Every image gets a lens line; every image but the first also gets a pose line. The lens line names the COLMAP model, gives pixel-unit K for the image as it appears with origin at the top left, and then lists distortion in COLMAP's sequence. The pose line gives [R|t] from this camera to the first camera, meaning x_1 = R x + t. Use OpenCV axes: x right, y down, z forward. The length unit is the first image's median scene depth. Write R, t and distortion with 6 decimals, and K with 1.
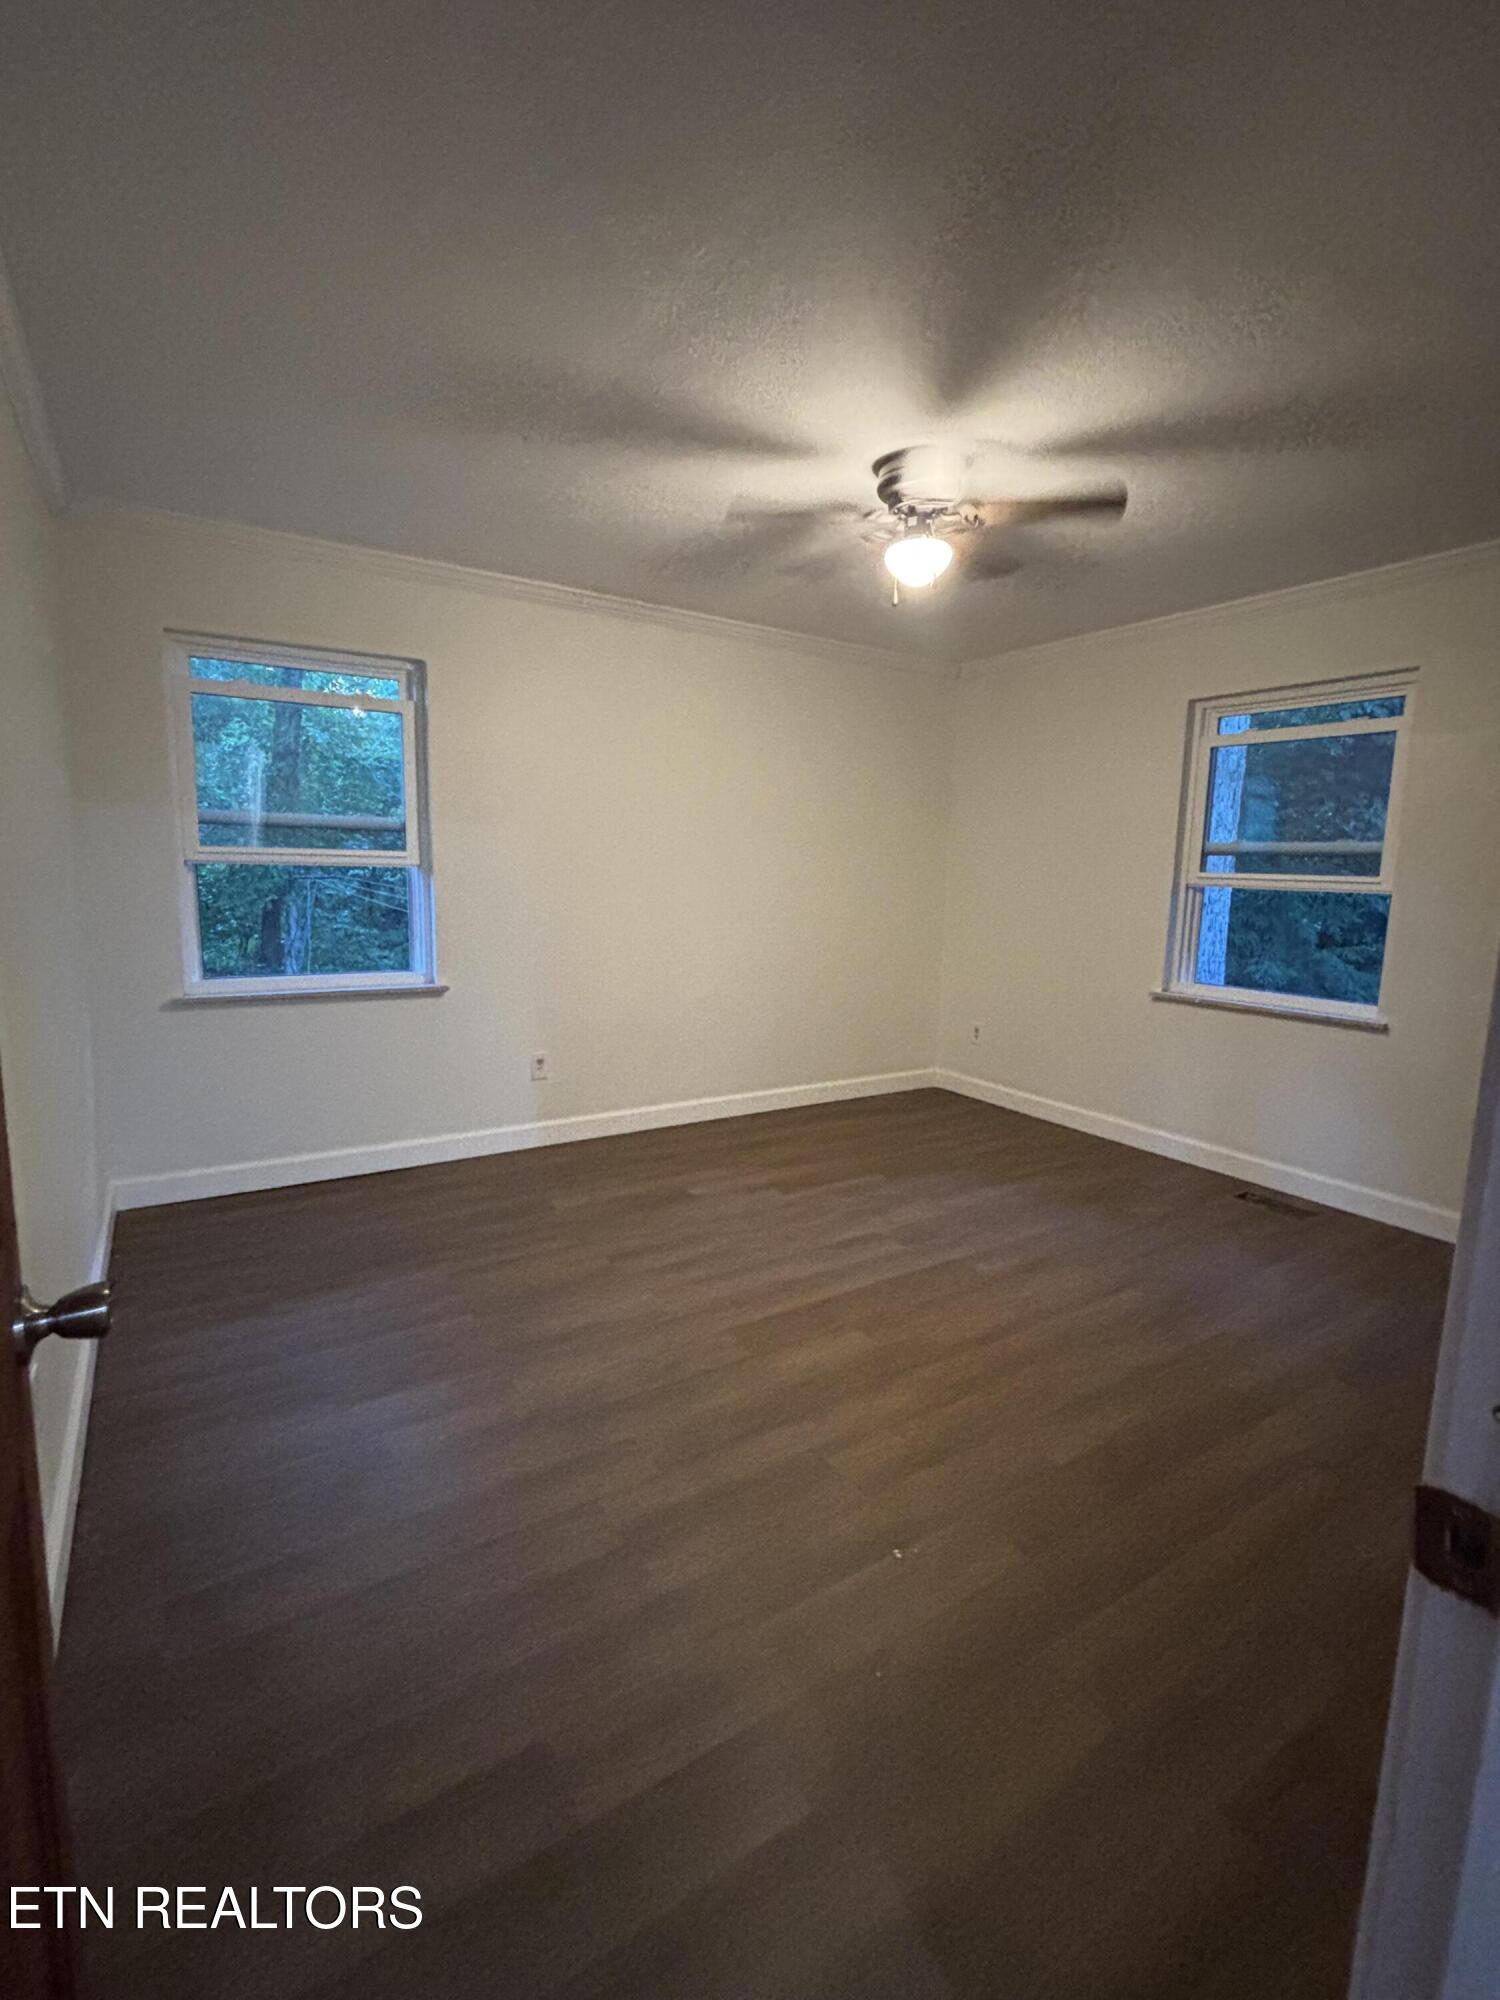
lens RADIAL K [[883.5, 0, 750.0], [0, 883.5, 1000.0], [0, 0, 1]] dist [0.001687, 0.000169]
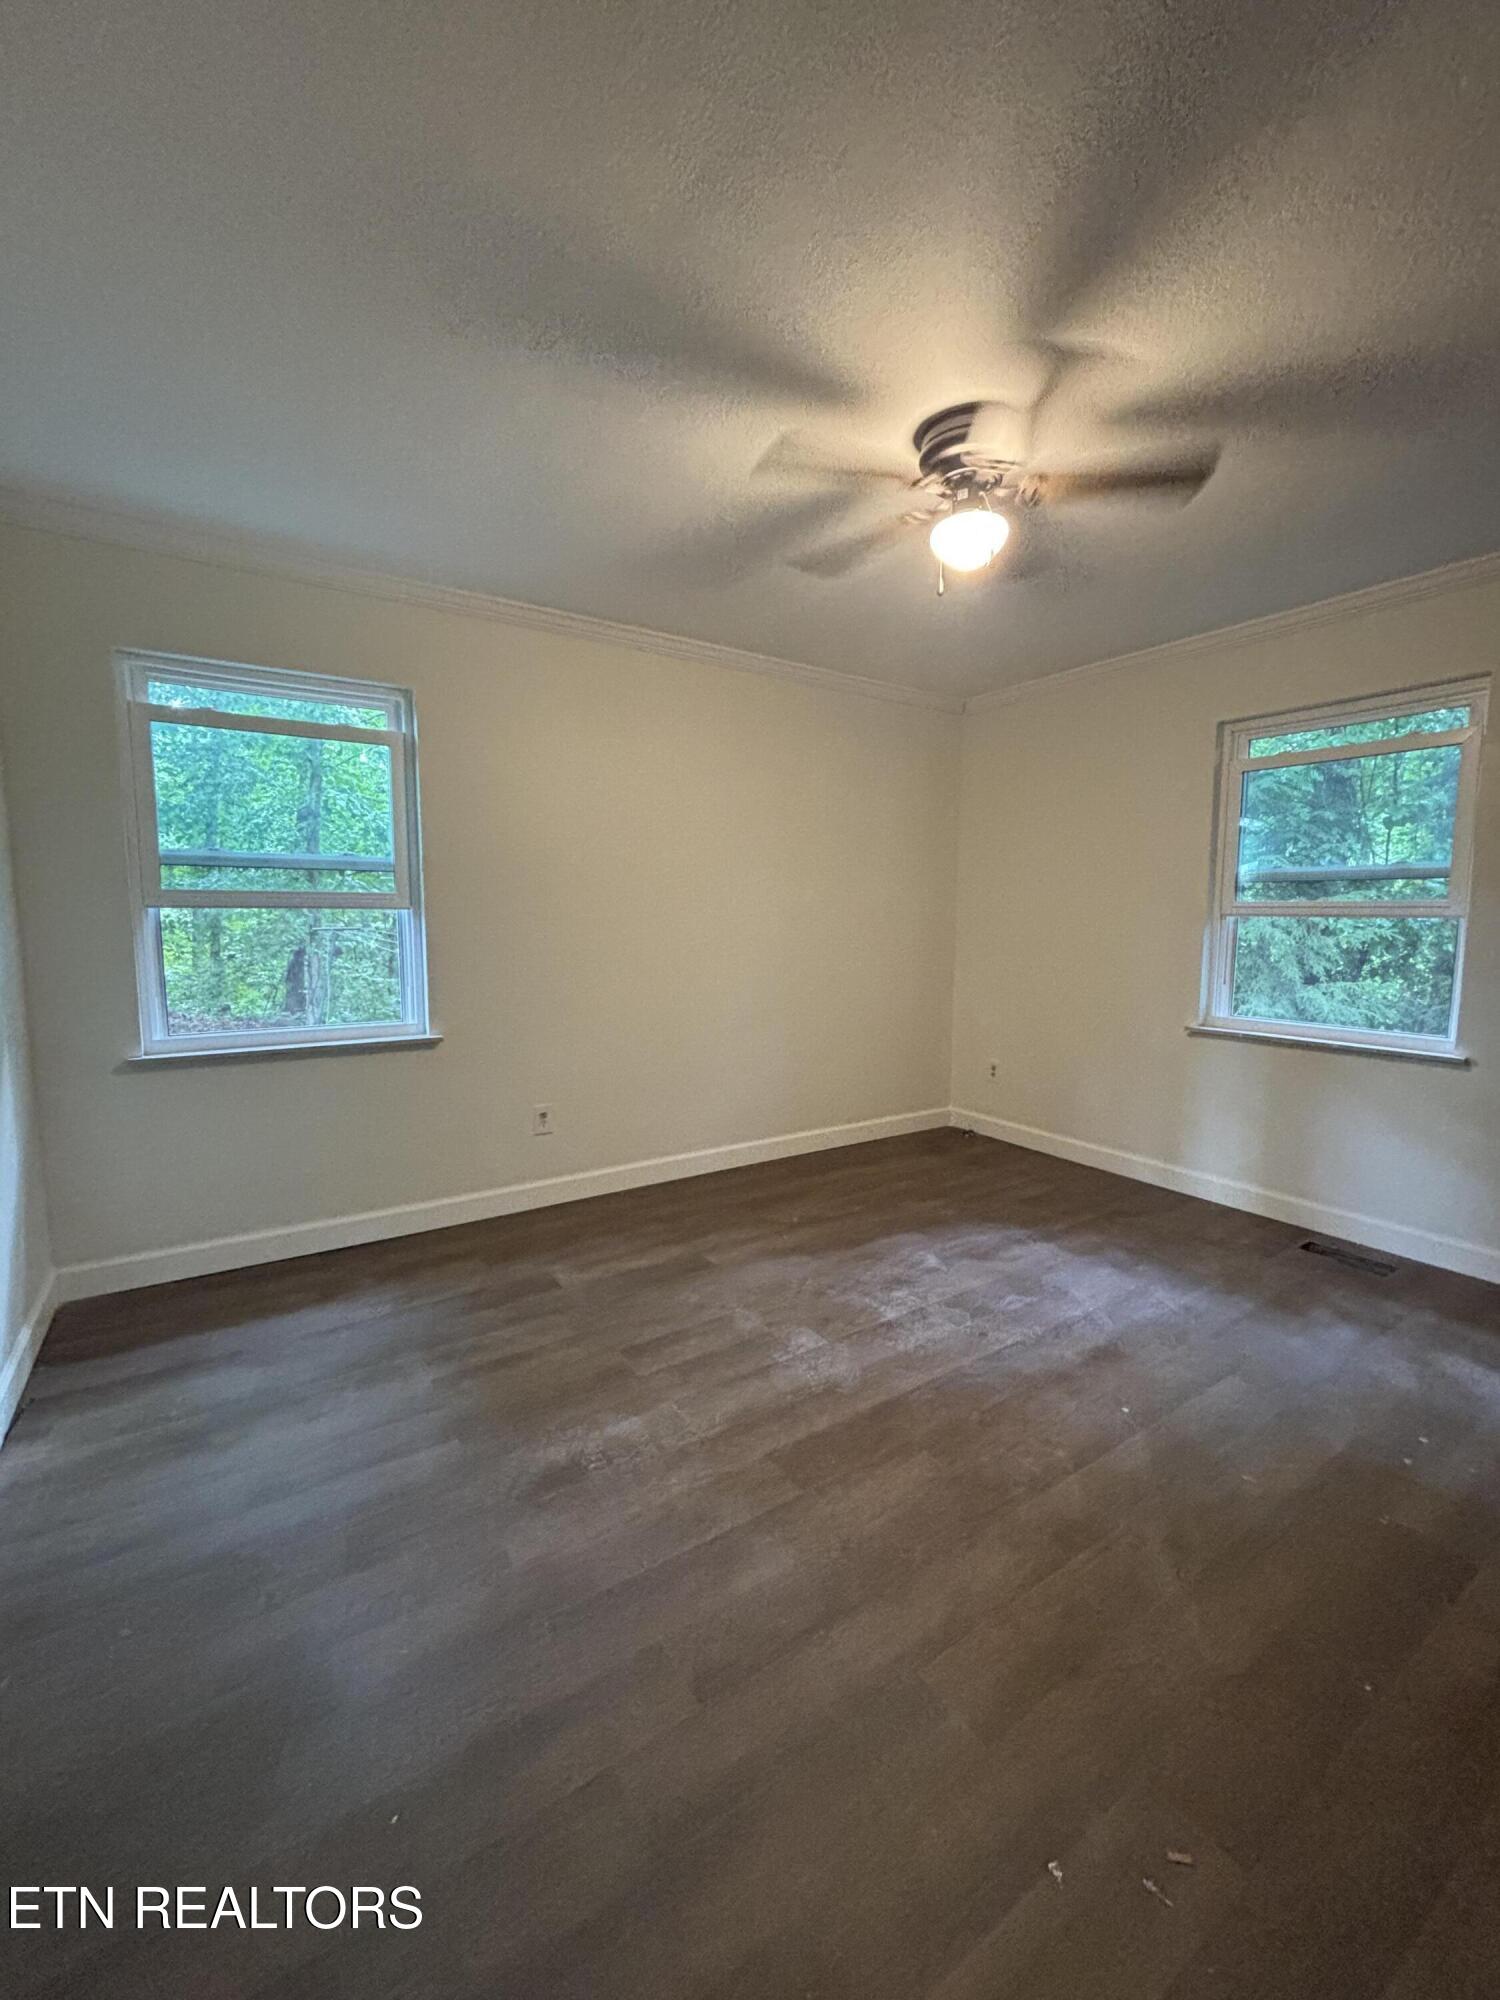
lens RADIAL K [[805.6, 0, 750.0], [0, 805.6, 1000.0], [0, 0, 1]] dist [0.000100, 0.000052]
pose [[0.999788, -0.018468, 0.009093, -0.030983], [0.018854, 0.998839, -0.044320, -0.010423], [-0.008264, 0.044482, 0.998976, 0.174762]]
